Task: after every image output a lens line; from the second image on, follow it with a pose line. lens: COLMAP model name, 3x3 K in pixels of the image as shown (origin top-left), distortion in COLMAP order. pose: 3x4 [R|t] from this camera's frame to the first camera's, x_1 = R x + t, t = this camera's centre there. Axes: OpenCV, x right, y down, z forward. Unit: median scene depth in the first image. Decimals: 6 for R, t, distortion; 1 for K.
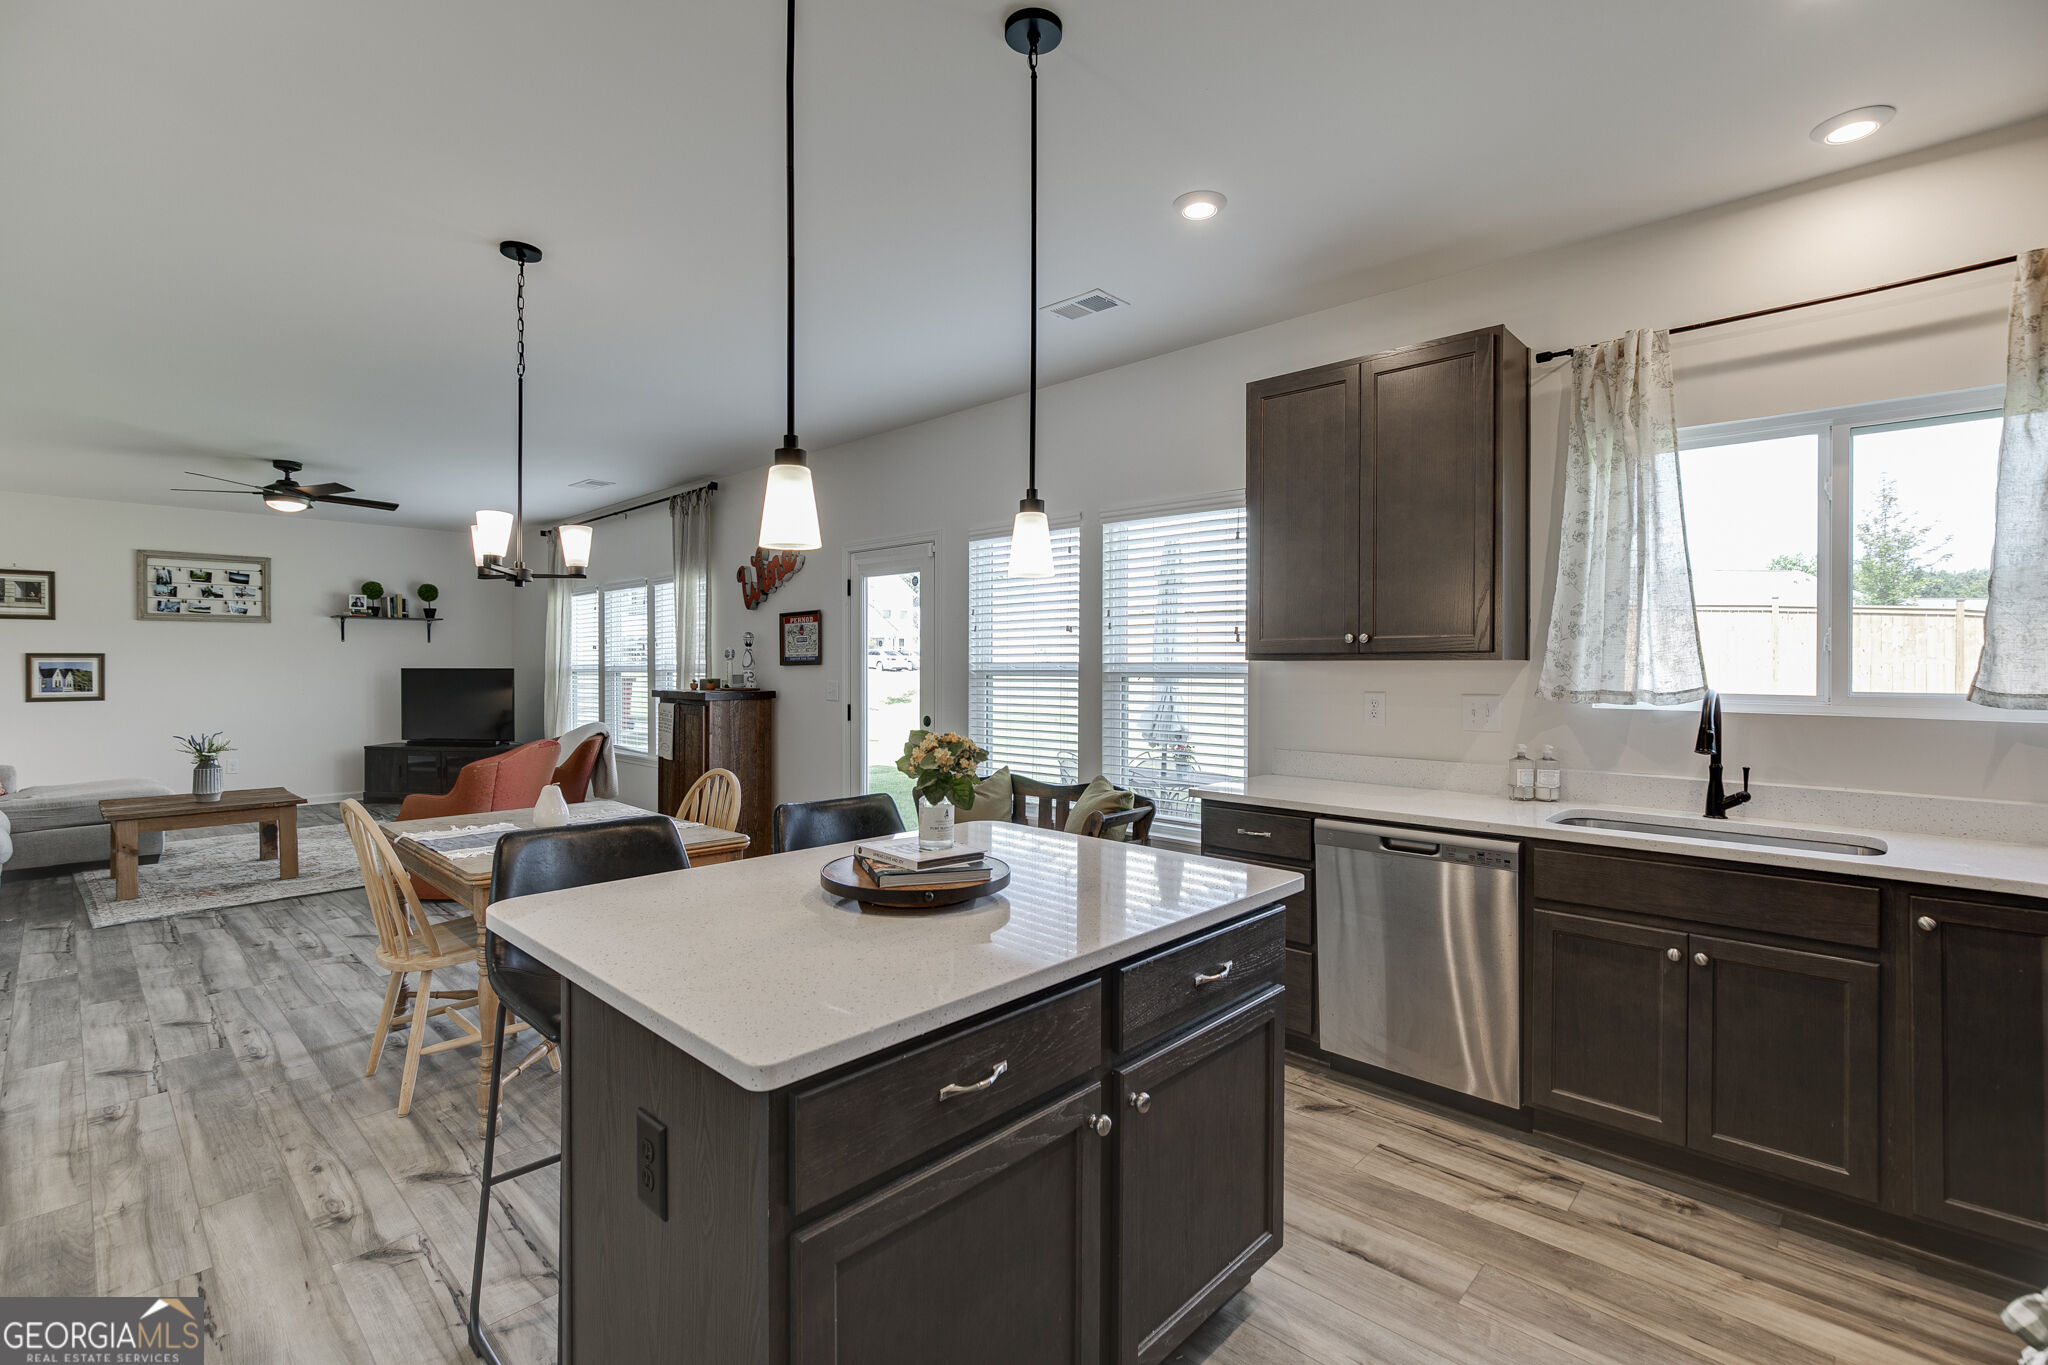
lens RADIAL K [[920.9, 0, 1012.9], [0, 920.9, 670.6], [0, 0, 1]] dist [-0.007642, 0.005778]
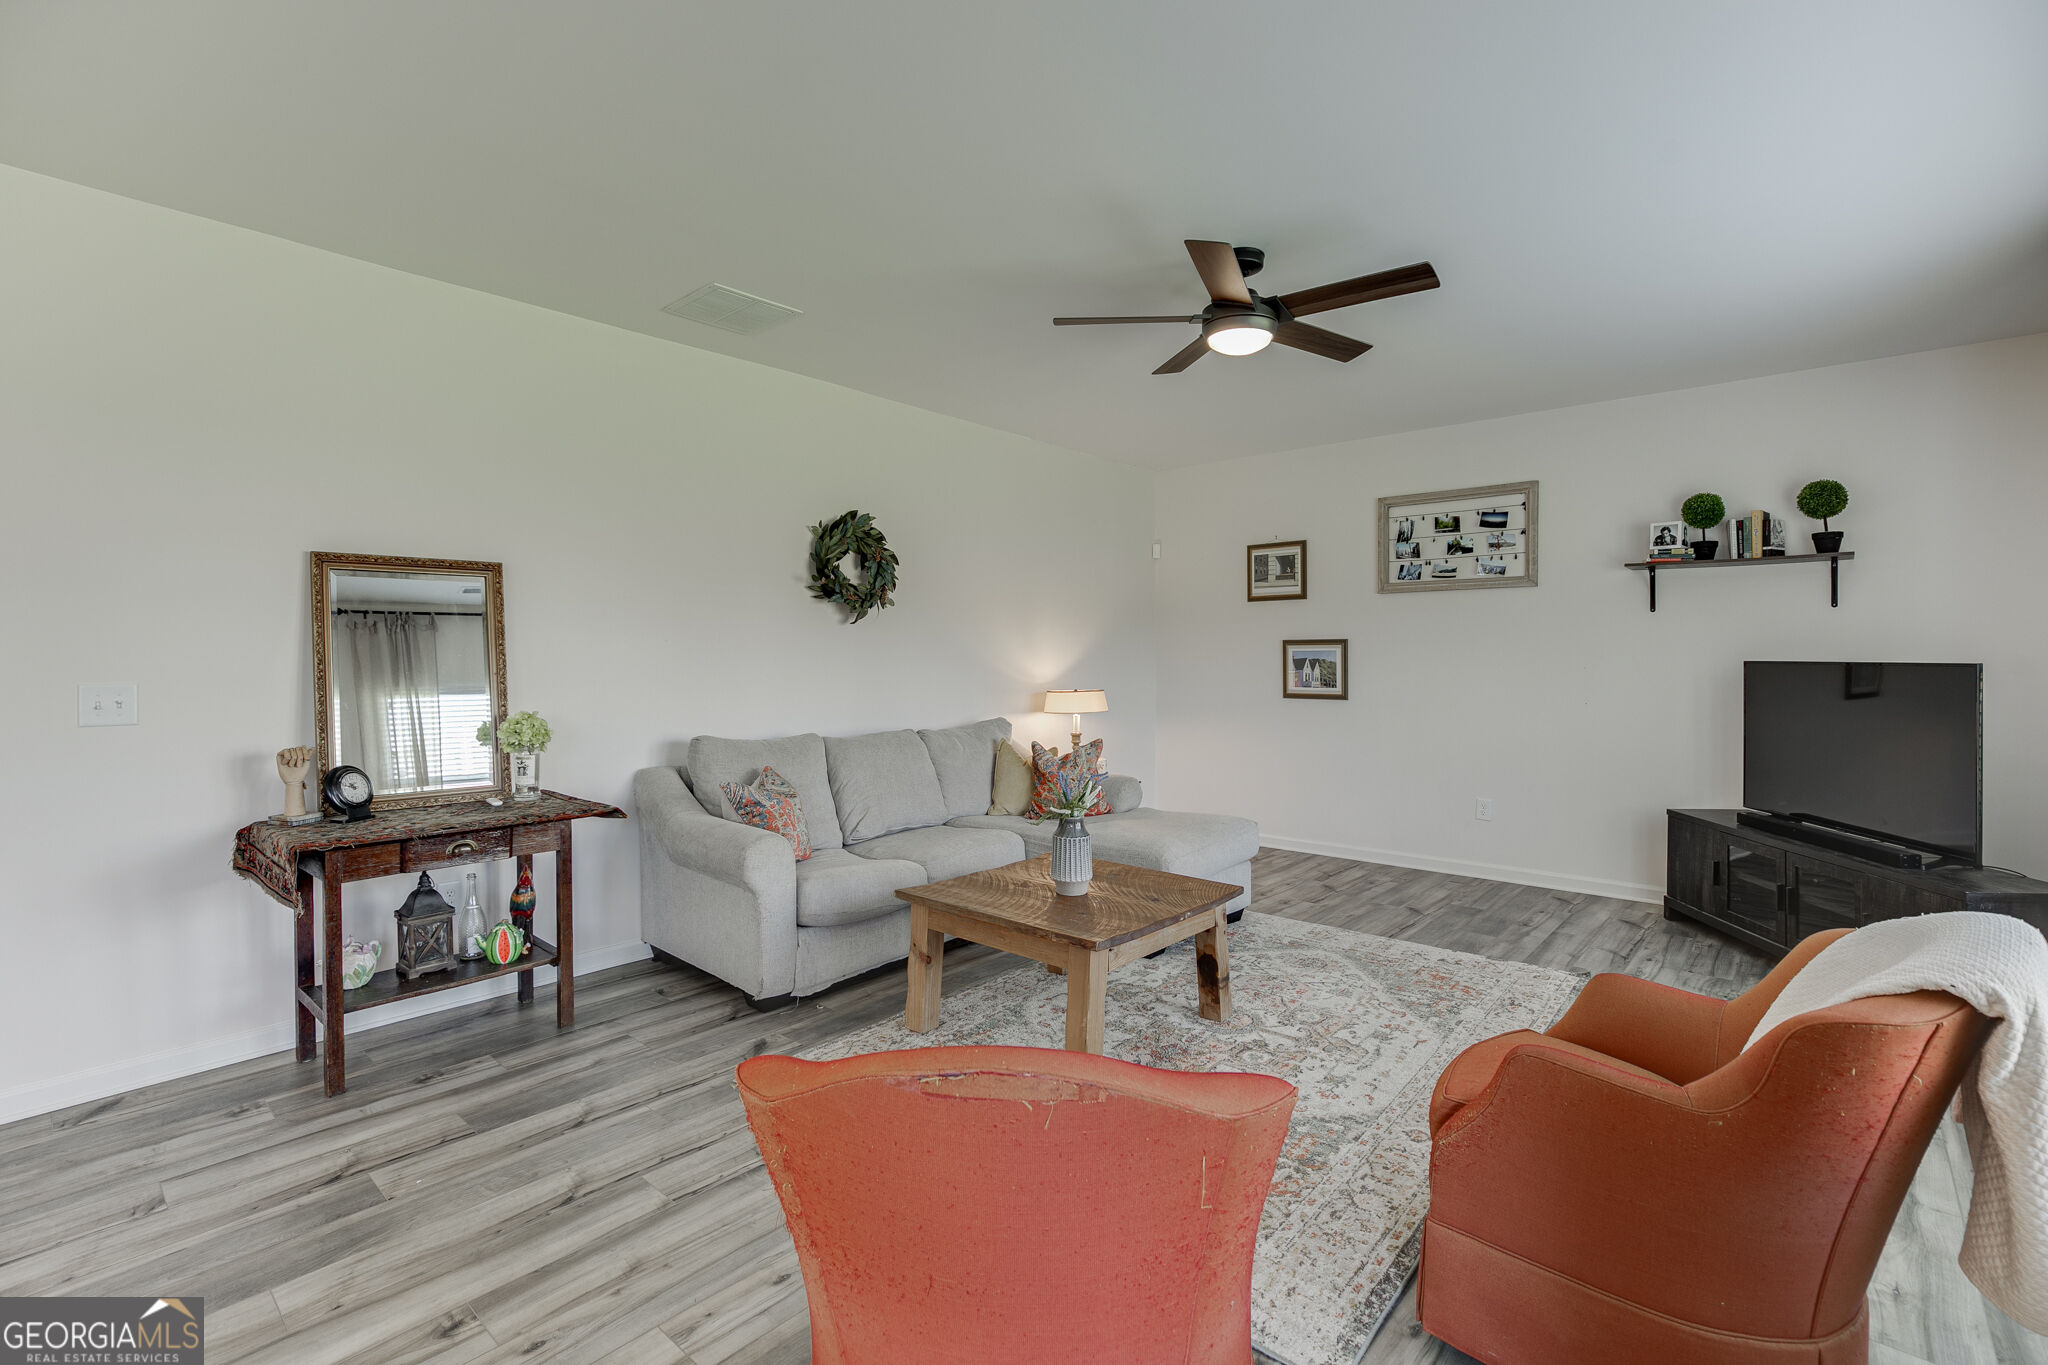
lens RADIAL K [[920.9, 0, 1035.0], [0, 920.9, 674.0], [0, 0, 1]] dist [-0.007642, 0.005778]
pose [[0.055617, 0.020006, -0.998252, -0.236566], [-0.006596, 0.999785, 0.019669, -0.003075], [0.998430, 0.005491, 0.055737, 0.714511]]
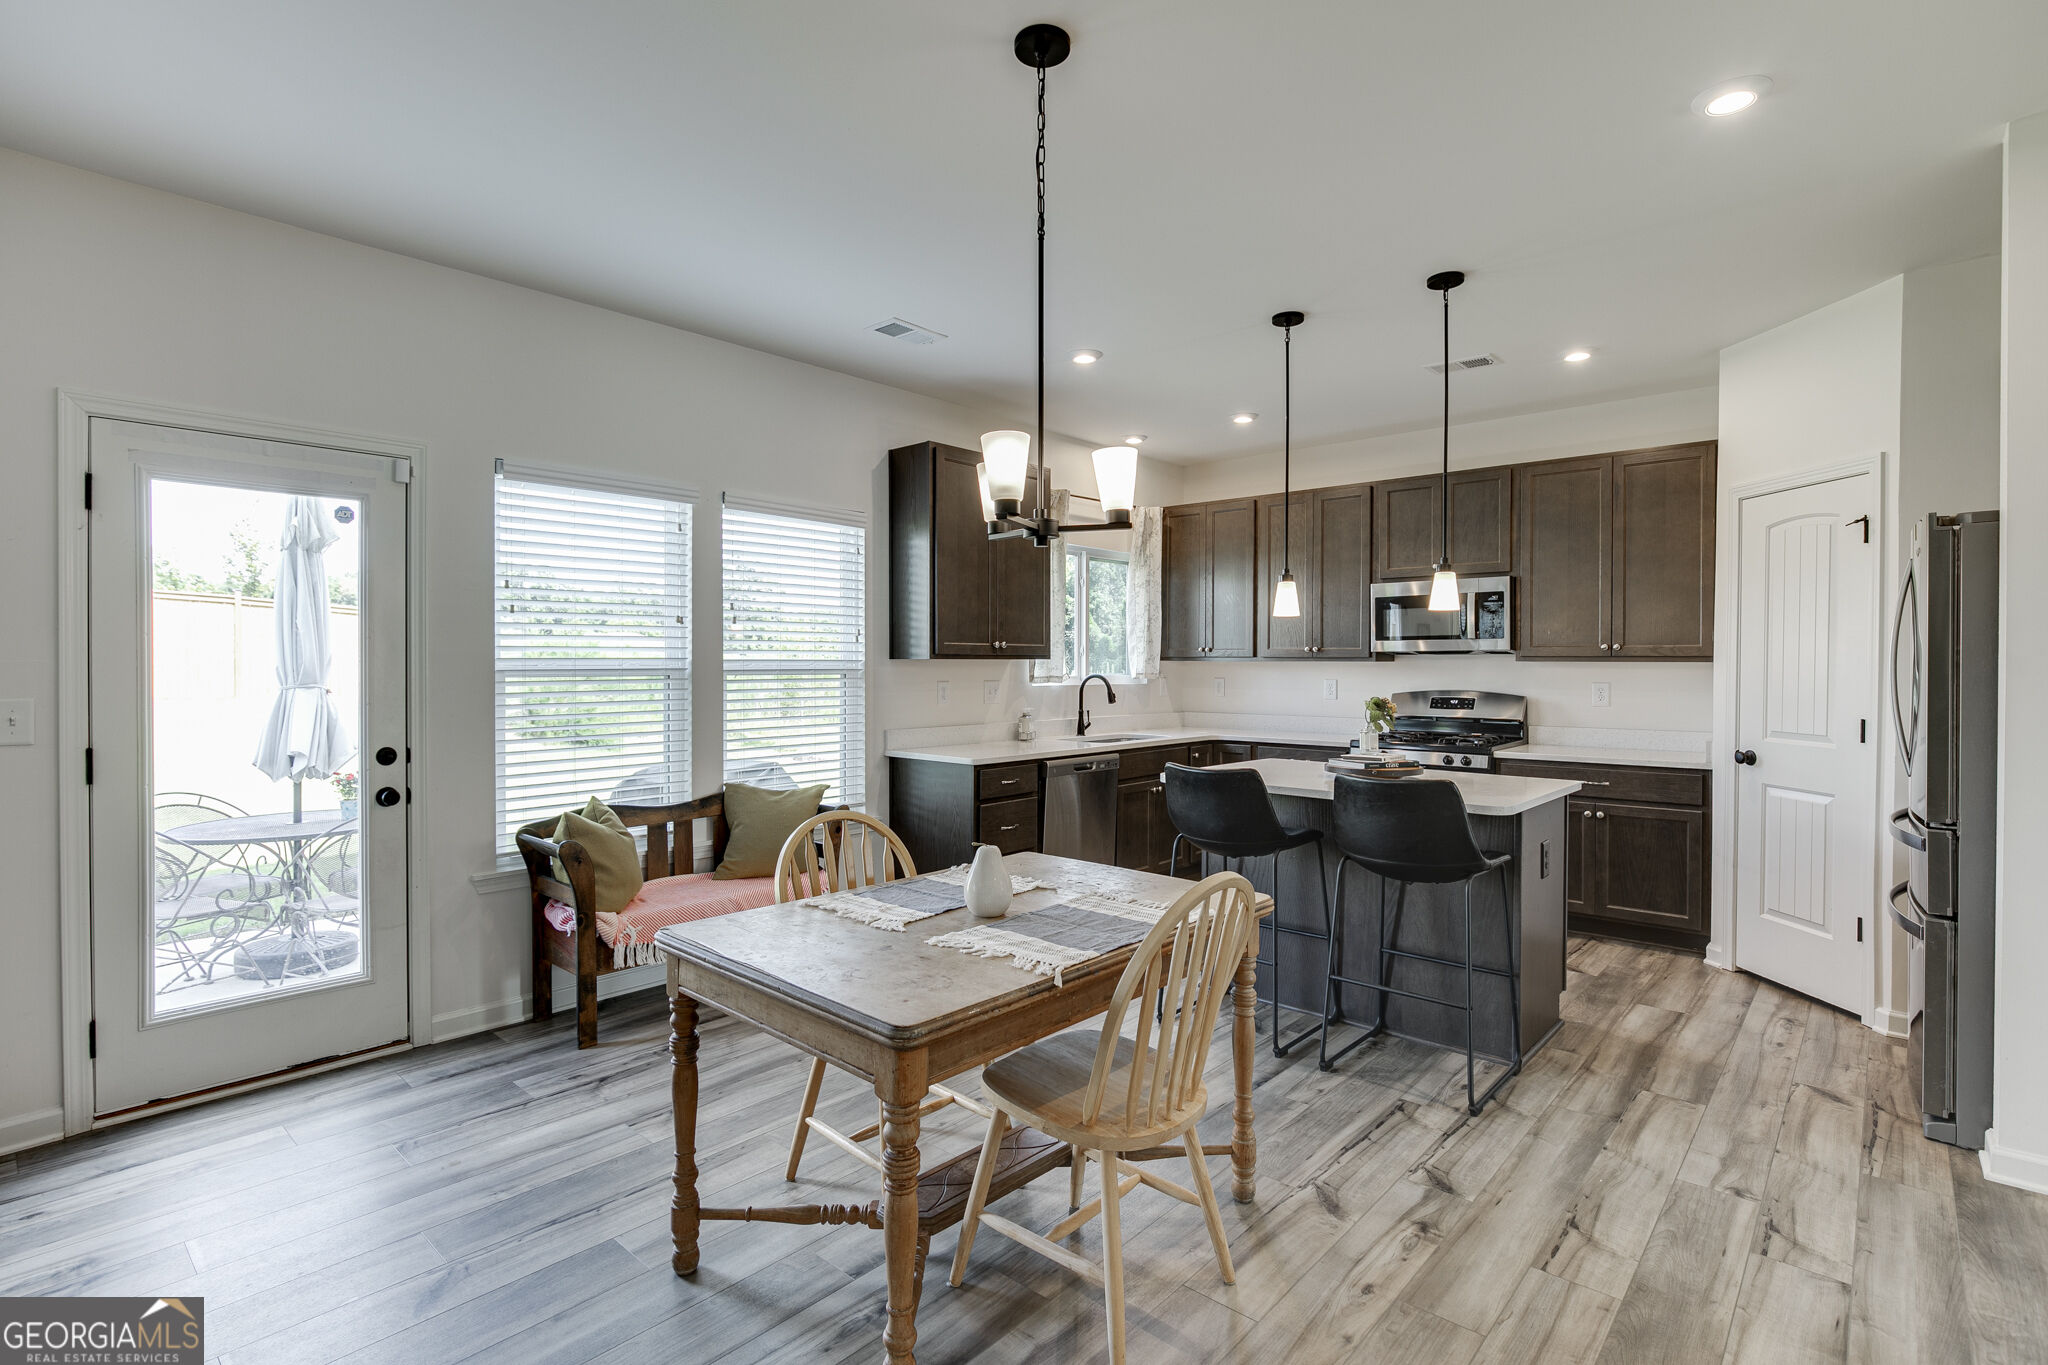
lens RADIAL K [[983.5, 0, 1010.8], [0, 983.5, 671.4], [0, 0, 1]] dist [-0.018109, -0.000333]
pose [[-0.027145, -0.008930, 0.999592, -0.503175], [0.005223, 0.999945, 0.009075, -0.002306], [-0.999618, 0.005468, -0.027097, 0.420233]]
